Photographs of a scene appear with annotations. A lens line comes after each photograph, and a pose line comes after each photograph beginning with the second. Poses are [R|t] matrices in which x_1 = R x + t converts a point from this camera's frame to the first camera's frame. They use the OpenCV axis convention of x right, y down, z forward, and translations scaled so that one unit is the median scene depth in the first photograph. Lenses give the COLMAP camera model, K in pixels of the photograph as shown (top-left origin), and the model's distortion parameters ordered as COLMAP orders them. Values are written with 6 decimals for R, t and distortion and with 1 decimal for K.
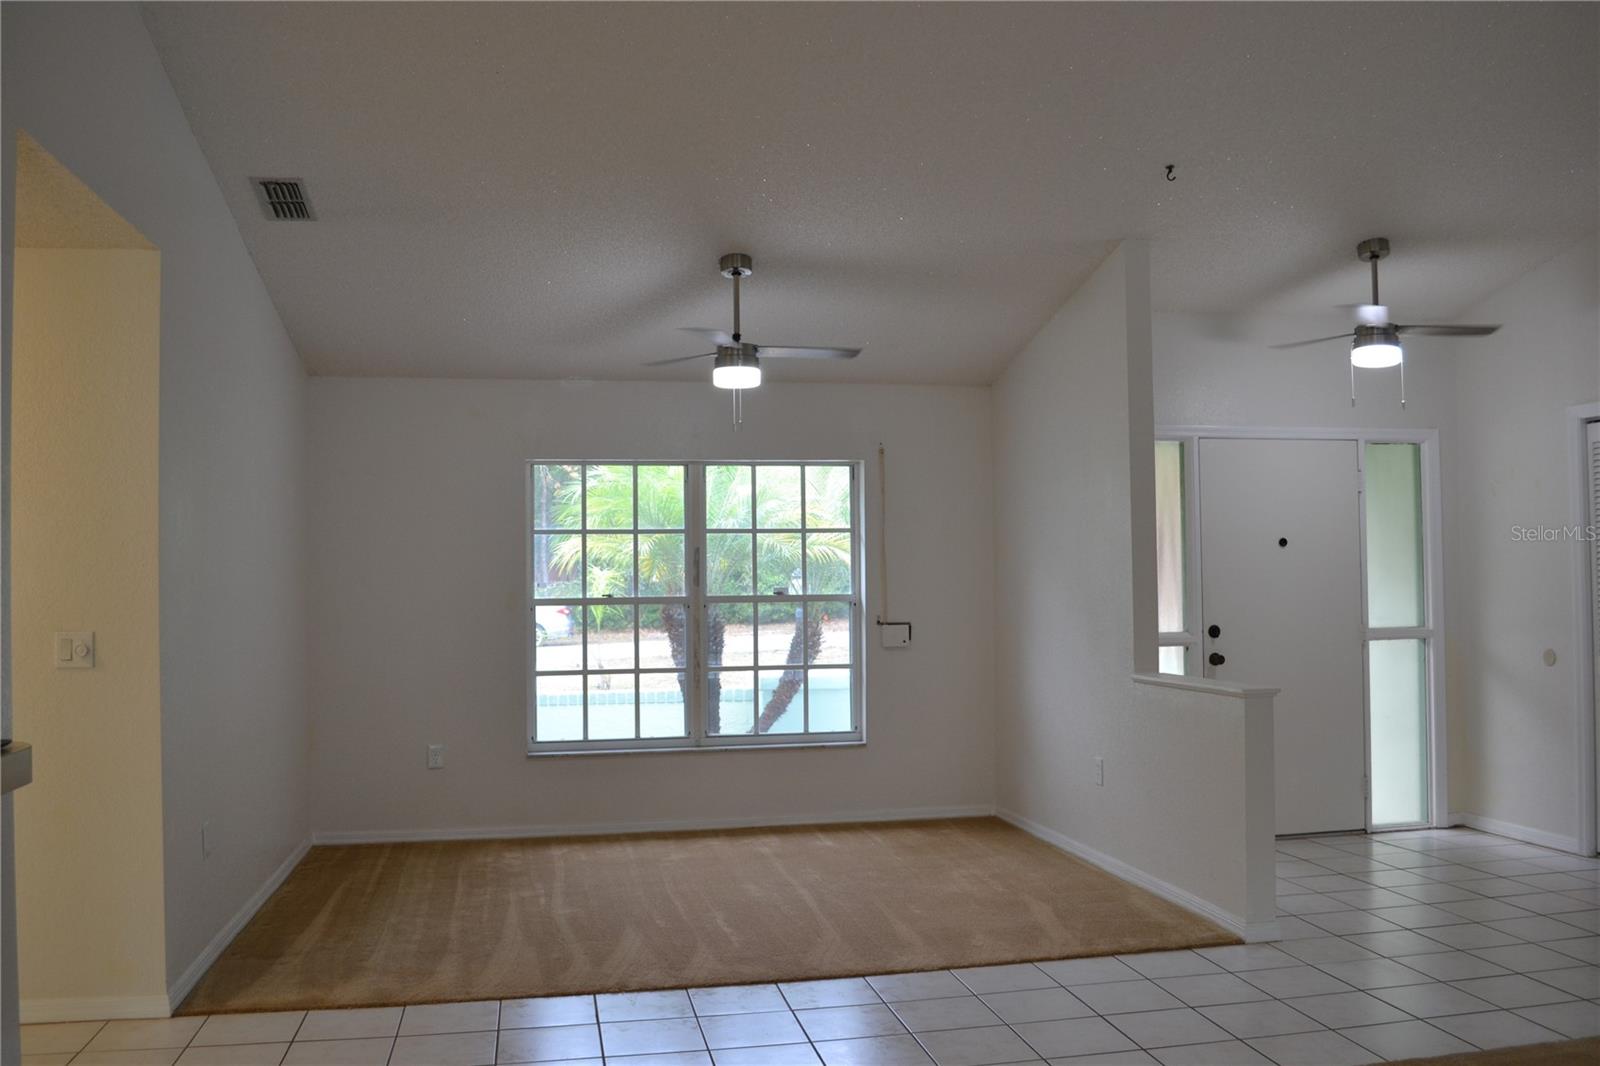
lens RADIAL K [[1374.5, 0, 803.5], [0, 1374.5, 555.8], [0, 0, 1]] dist [-0.063793, -0.005321]
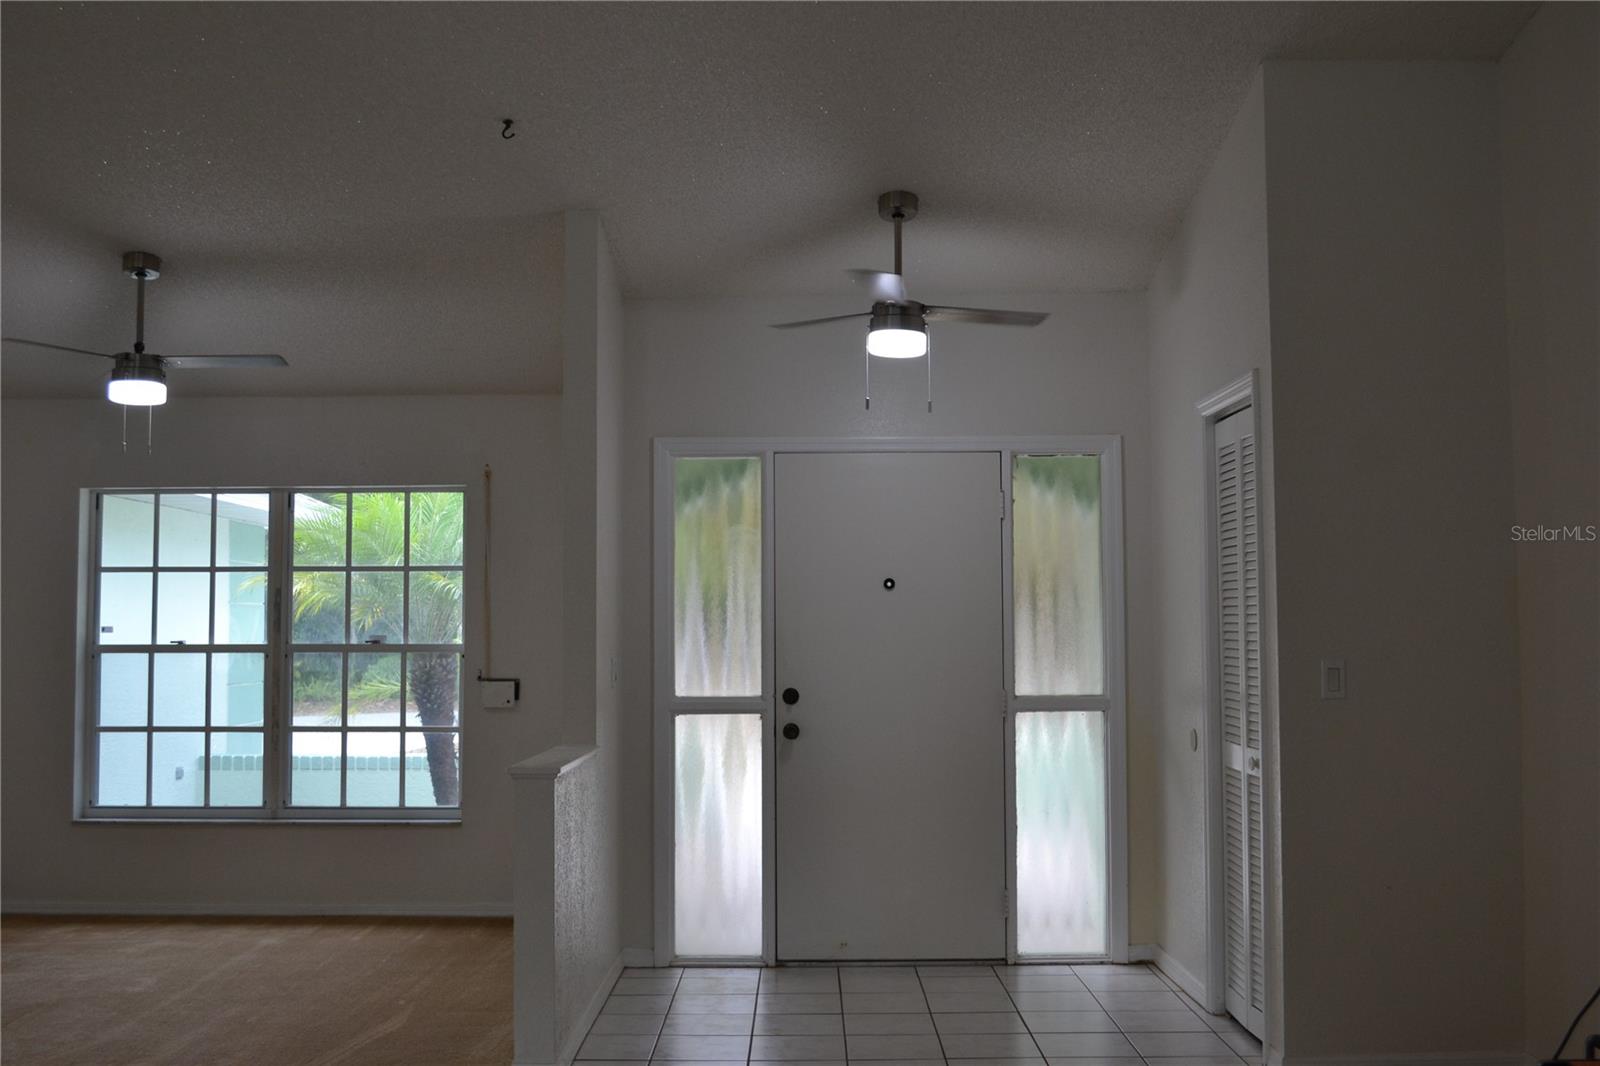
lens RADIAL K [[1592.8, 0, 800.0], [0, 1592.8, 533.0], [0, 0, 1]] dist [-0.056166, -0.000445]
pose [[0.980172, -0.004038, -0.198108, 0.468632], [-0.003612, 0.999262, -0.038240, -0.003743], [0.198116, 0.038197, 0.979434, 0.090354]]
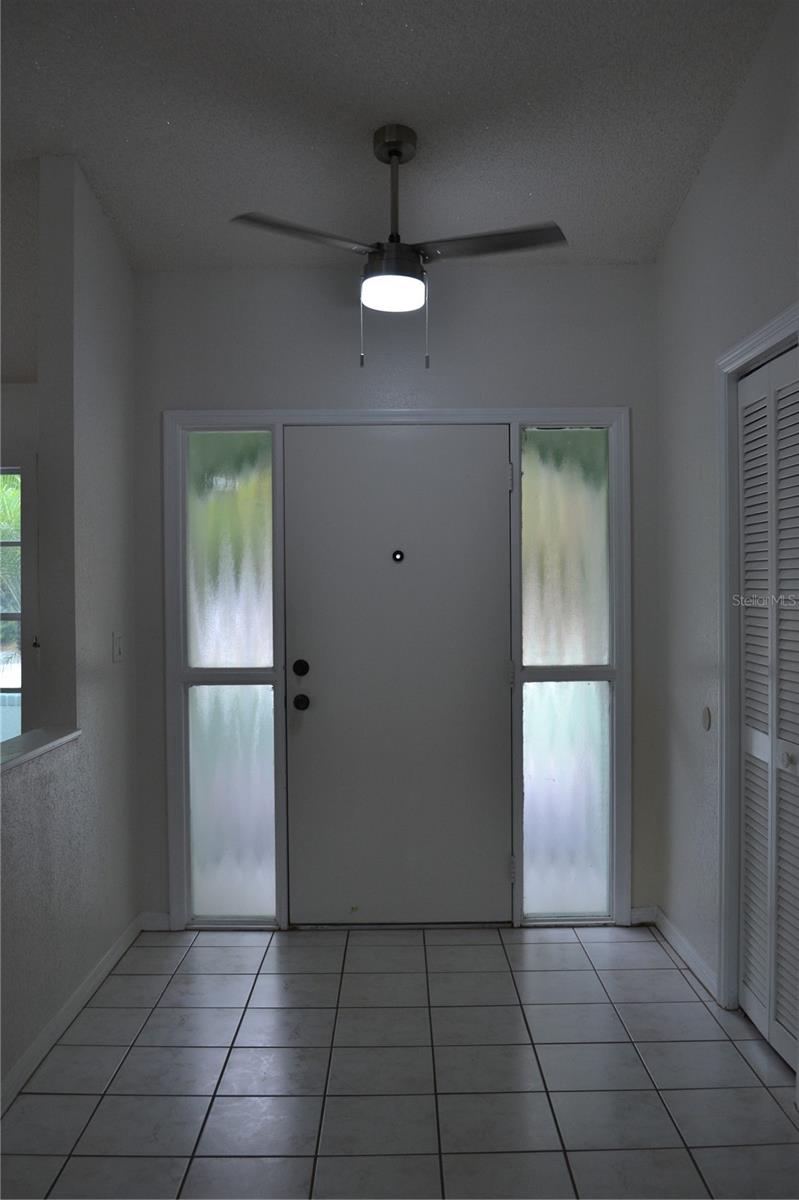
lens RADIAL K [[1030.9, 0, 399.5], [0, 1030.9, 600.0], [0, 0, 1]] dist [-0.063793, -0.005321]
pose [[0.980938, 0.007181, -0.194187, 0.454677], [-0.000795, 0.999457, 0.032939, -0.004141], [0.194318, -0.032157, 0.980411, 0.402774]]
